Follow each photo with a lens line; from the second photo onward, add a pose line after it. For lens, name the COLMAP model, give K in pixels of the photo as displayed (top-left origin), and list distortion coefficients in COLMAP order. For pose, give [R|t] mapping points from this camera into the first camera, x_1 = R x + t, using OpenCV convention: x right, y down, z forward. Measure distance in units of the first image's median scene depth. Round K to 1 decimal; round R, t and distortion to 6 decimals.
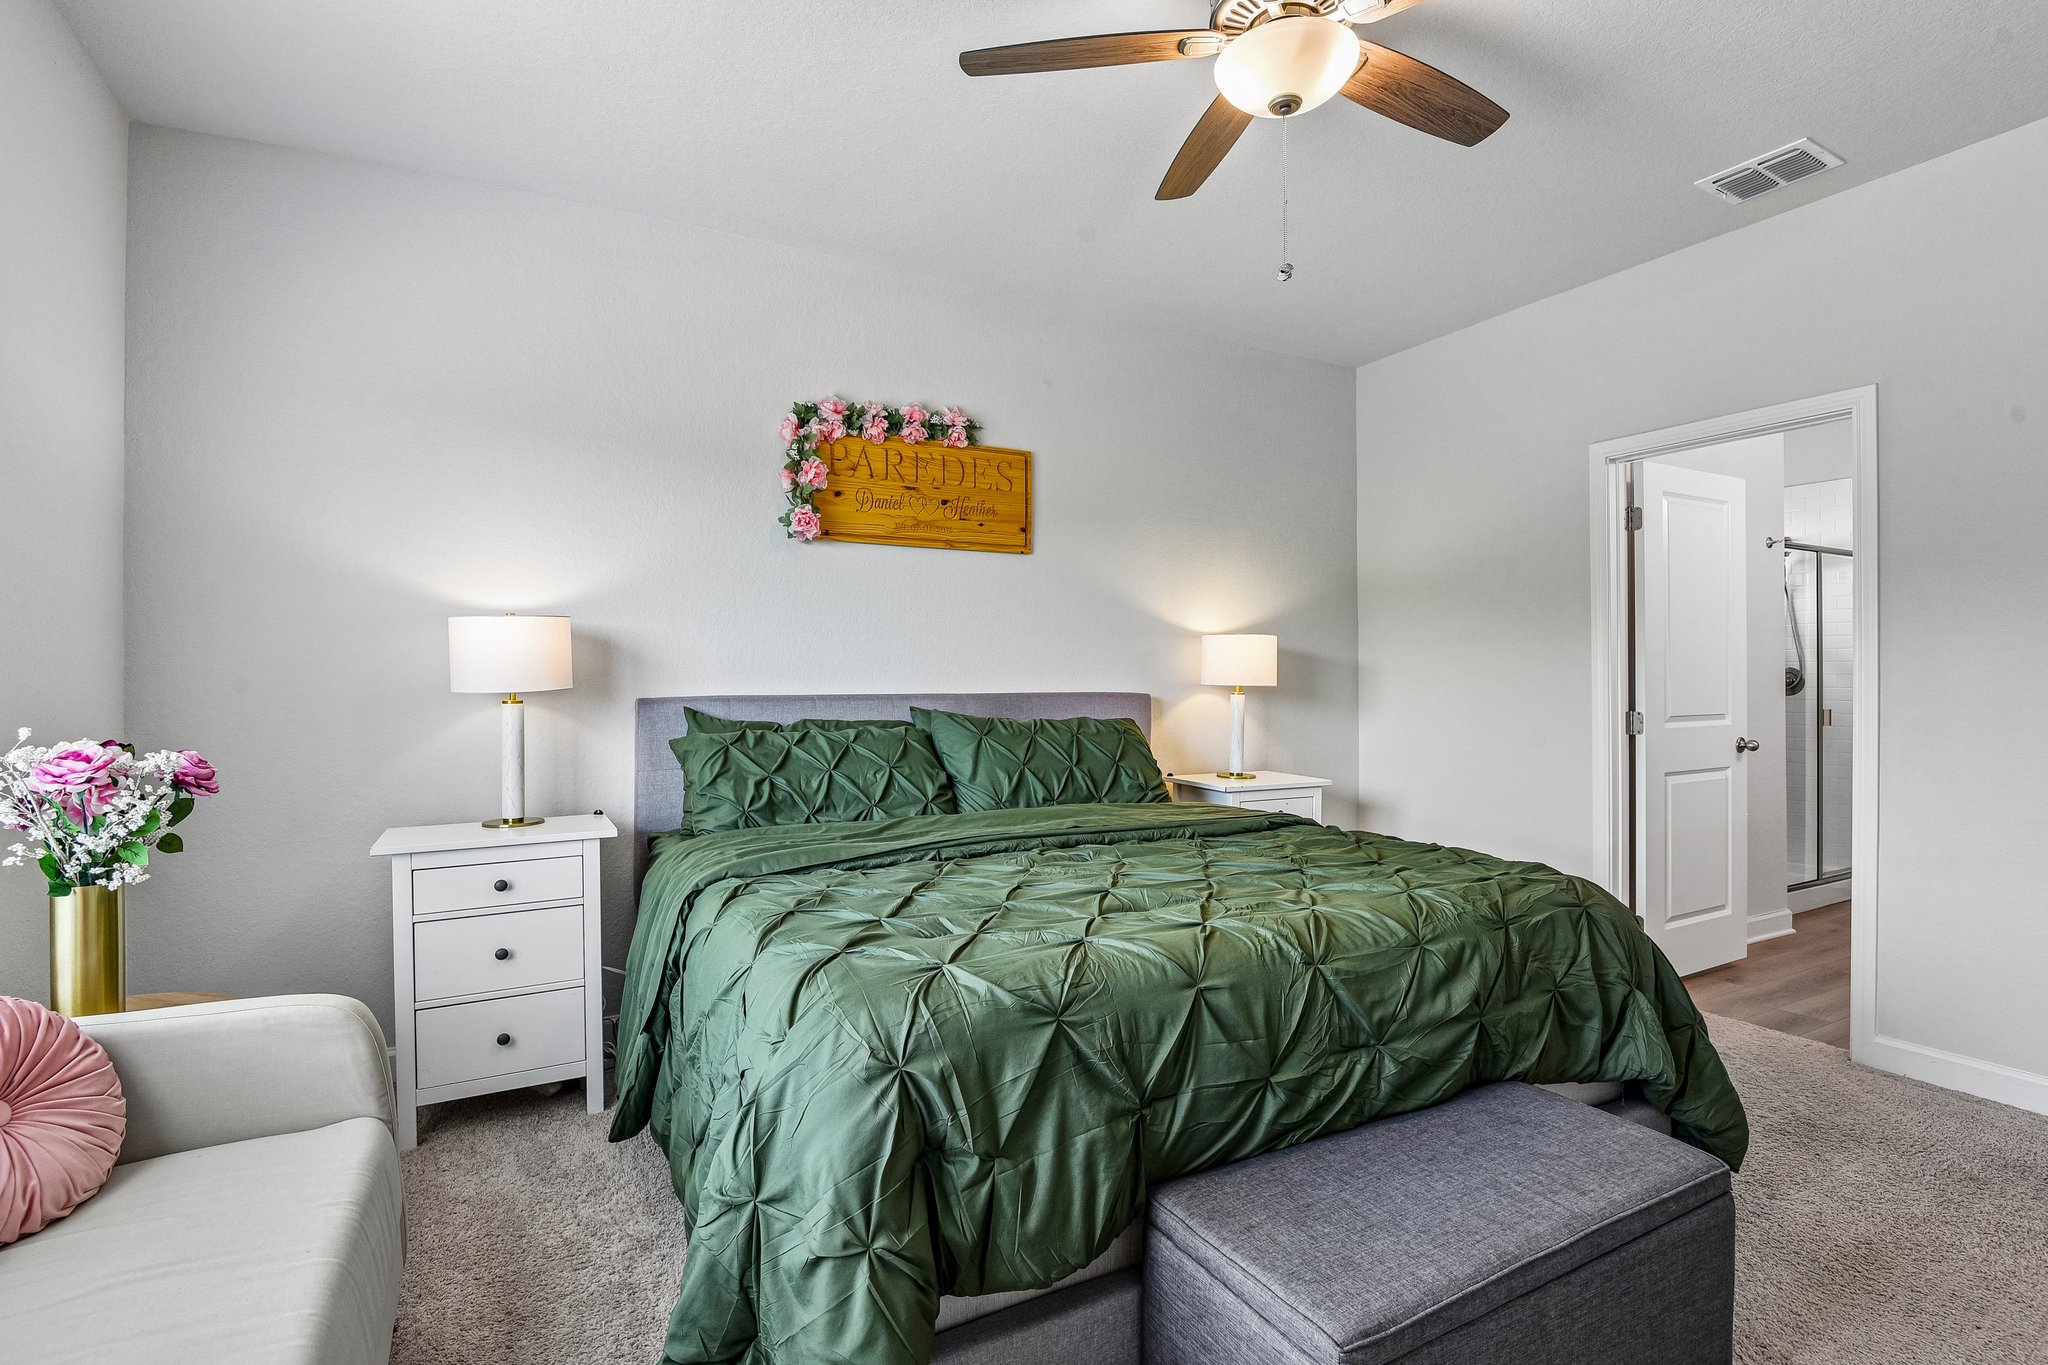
lens RADIAL K [[951.5, 0, 1024.0], [0, 951.5, 682.5], [0, 0, 1]] dist [-0.000764, -0.010445]
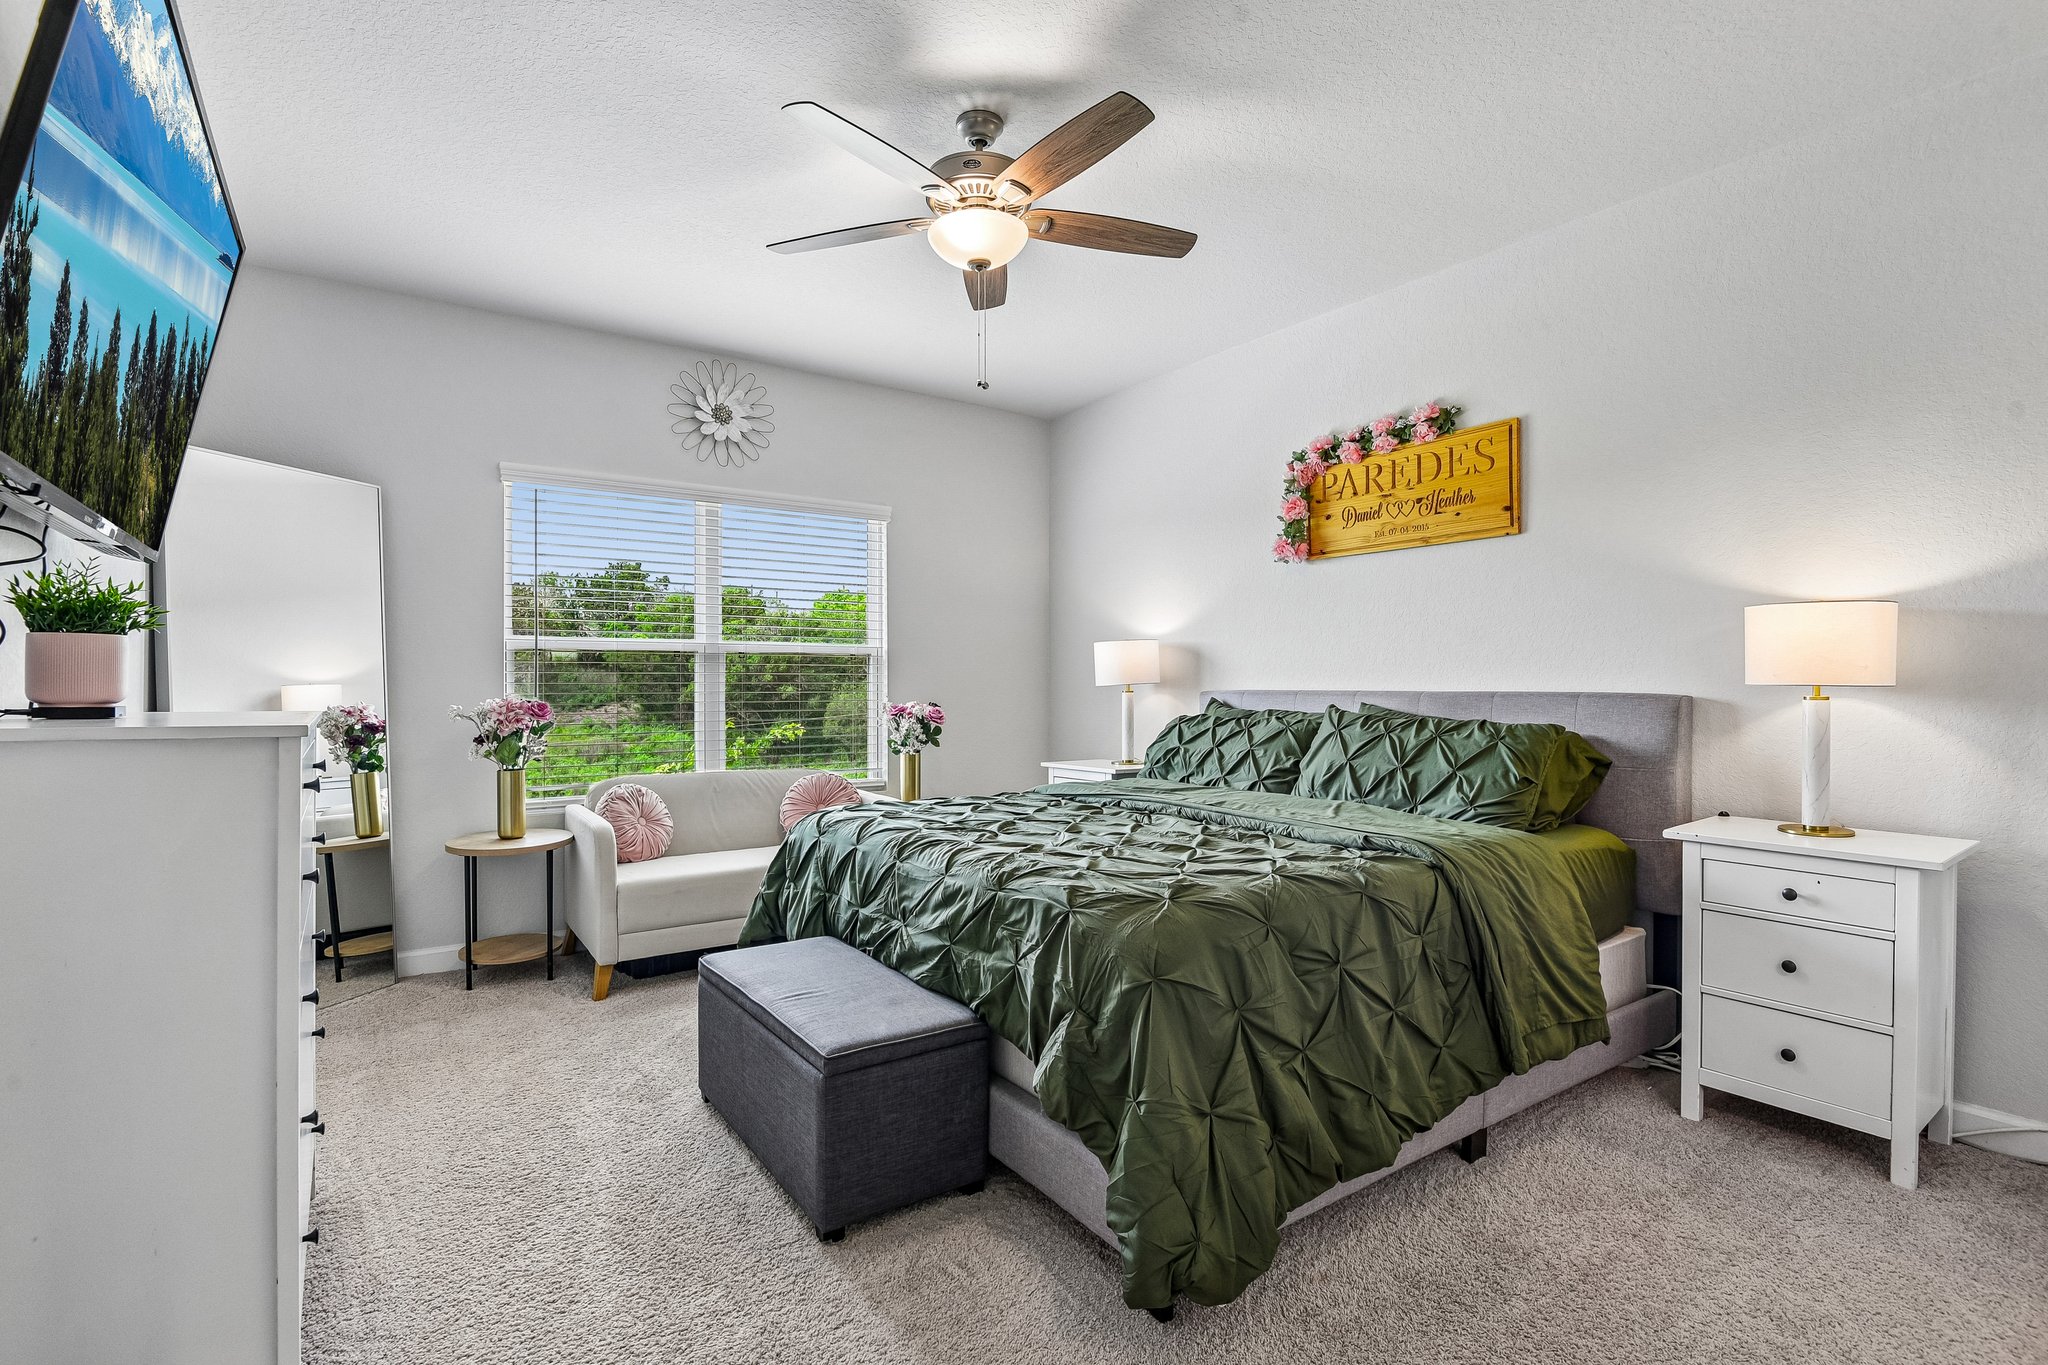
lens RADIAL K [[951.5, 0, 1024.0], [0, 951.5, 682.5], [0, 0, 1]] dist [-0.000764, -0.010445]
pose [[0.118346, 0.005224, -0.992959, 0.860165], [0.003838, 0.999976, 0.005719, -0.004291], [0.992965, -0.004488, 0.118323, 0.460962]]
